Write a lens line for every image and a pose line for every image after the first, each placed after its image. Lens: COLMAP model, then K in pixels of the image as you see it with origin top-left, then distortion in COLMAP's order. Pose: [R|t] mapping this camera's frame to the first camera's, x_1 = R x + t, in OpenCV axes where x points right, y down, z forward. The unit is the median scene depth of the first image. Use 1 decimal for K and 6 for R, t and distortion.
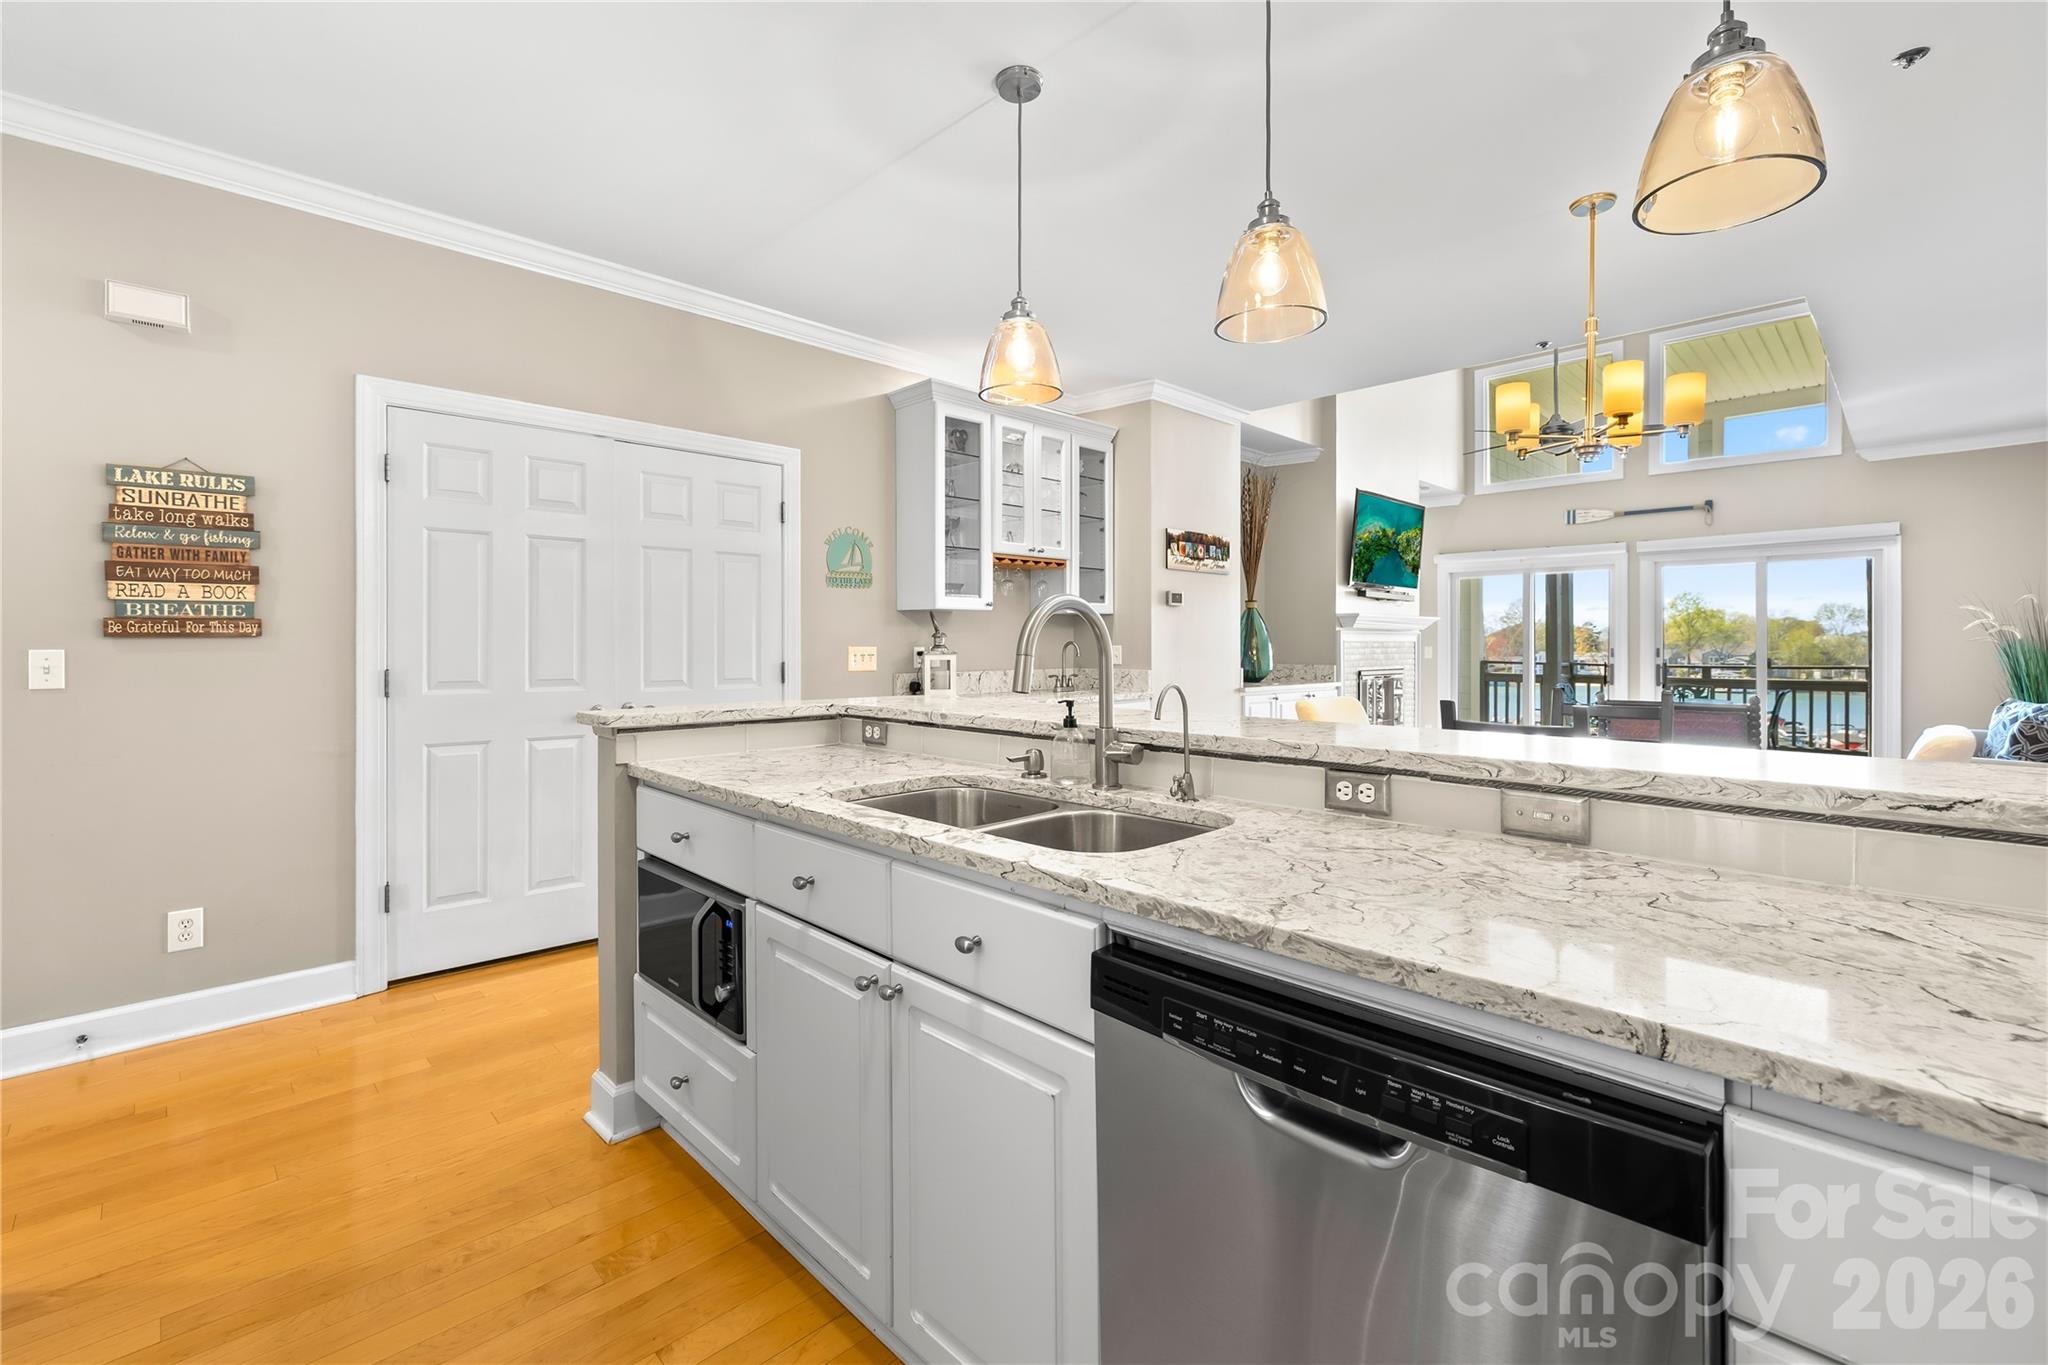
lens RADIAL K [[870.7, 0, 1016.3], [0, 870.7, 642.8], [0, 0, 1]] dist [-0.001551, -0.000481]
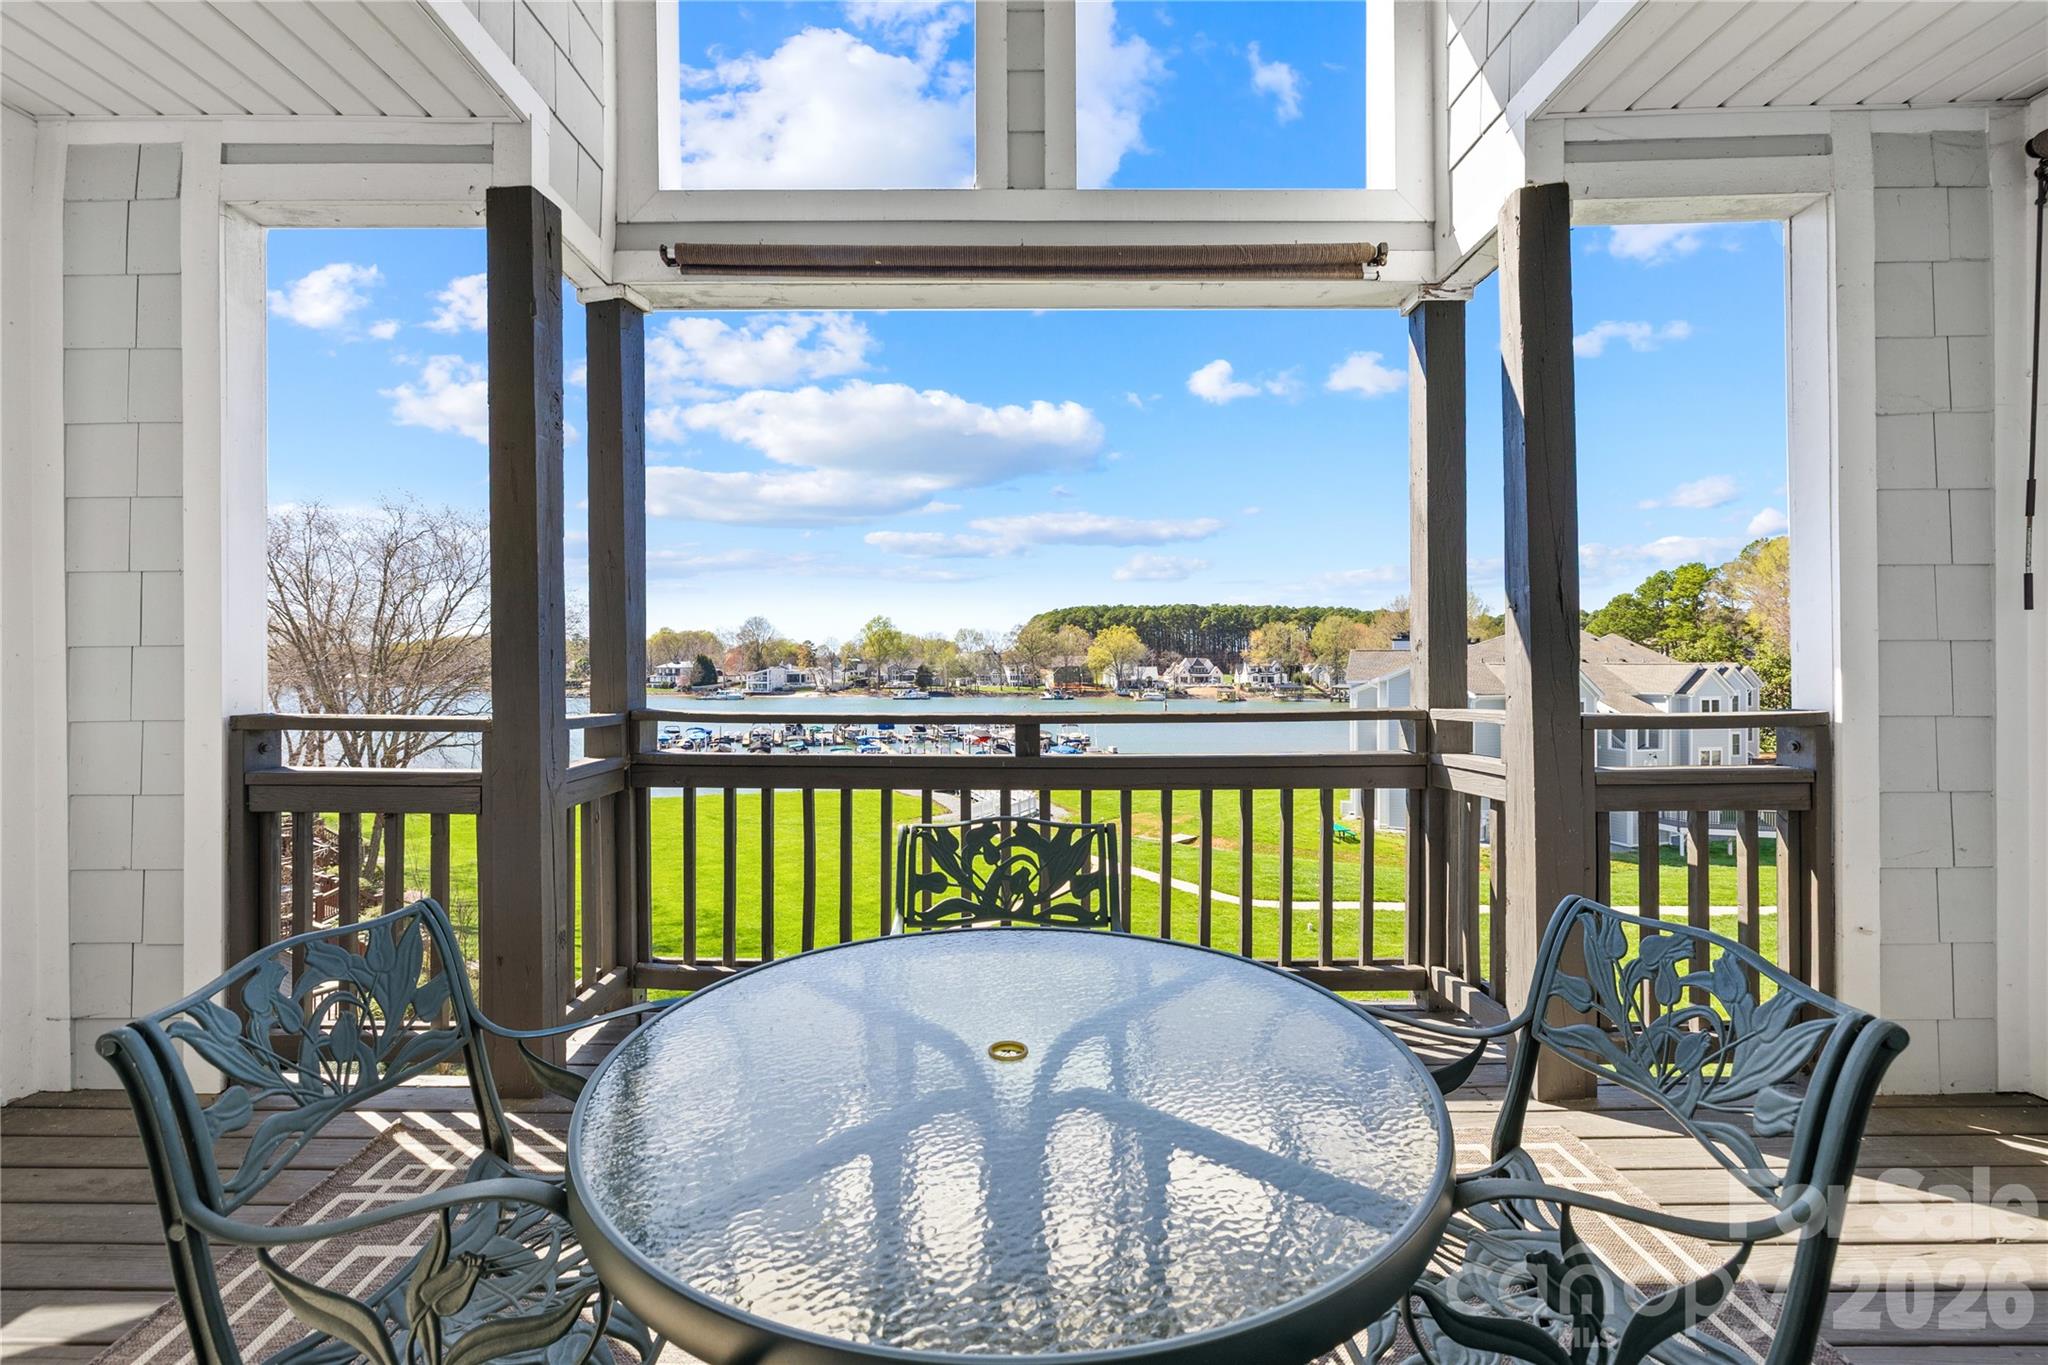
lens RADIAL K [[887.3, 0, 1005.7], [0, 887.3, 667.1], [0, 0, 1]] dist [-0.005209, 0.001242]
pose [[0.696645, -0.007325, 0.717379, 1.125387], [0.000710, 0.999954, 0.009521, 0.013828], [-0.717416, -0.006124, 0.696618, 1.562941]]
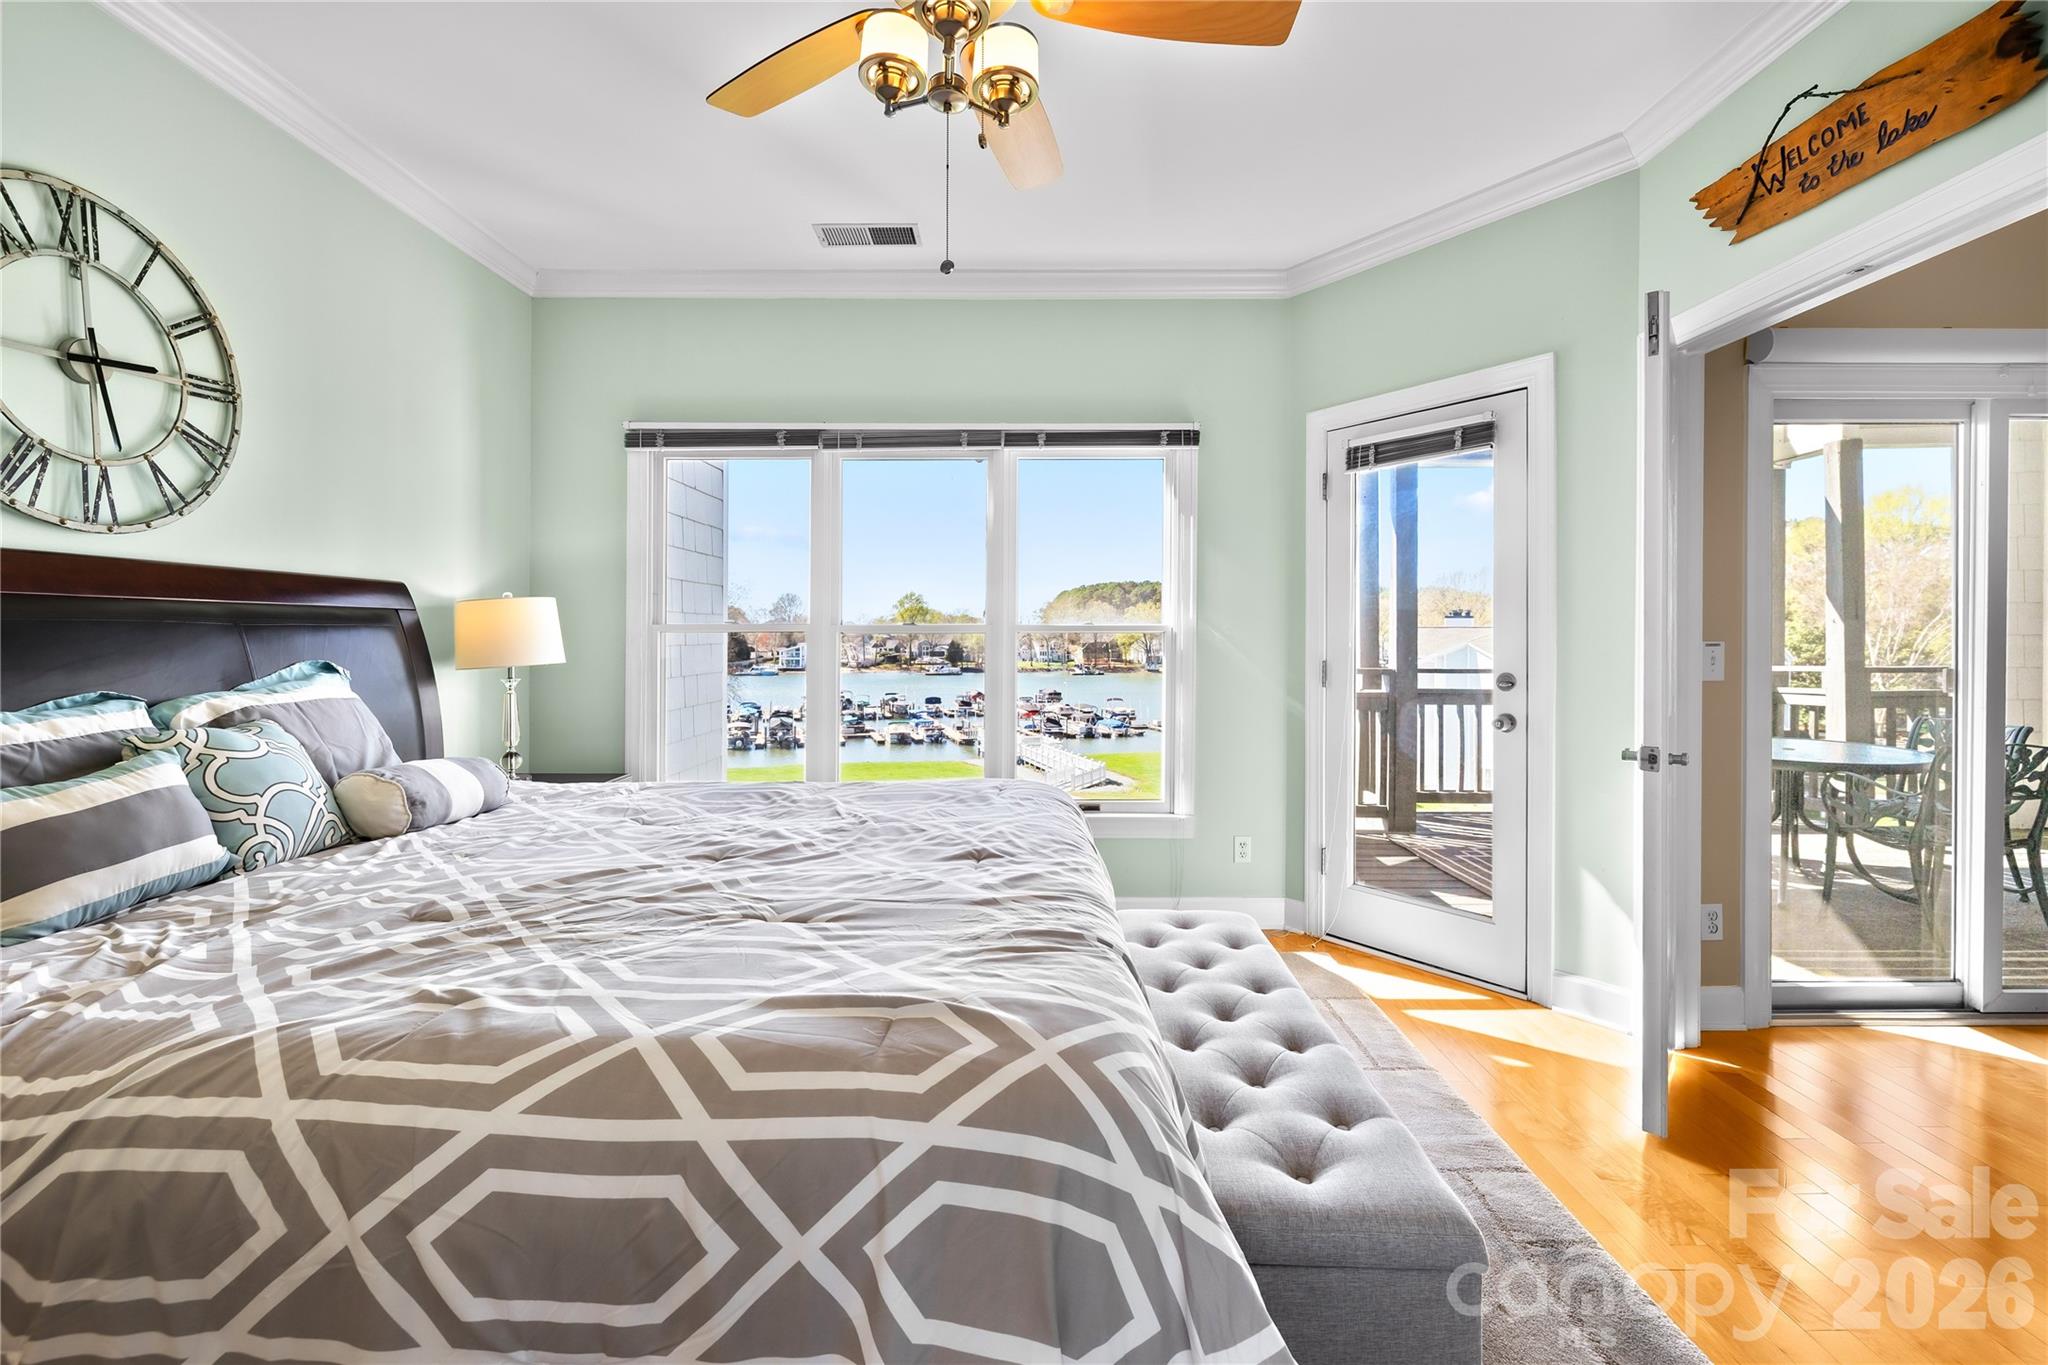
lens RADIAL K [[870.7, 0, 1014.1], [0, 870.7, 639.8], [0, 0, 1]] dist [-0.001551, -0.000481]
pose [[0.709545, -0.005081, 0.704641, 0.176626], [0.001754, 0.999984, 0.005445, 0.003602], [-0.704658, -0.002627, 0.709543, 1.648681]]
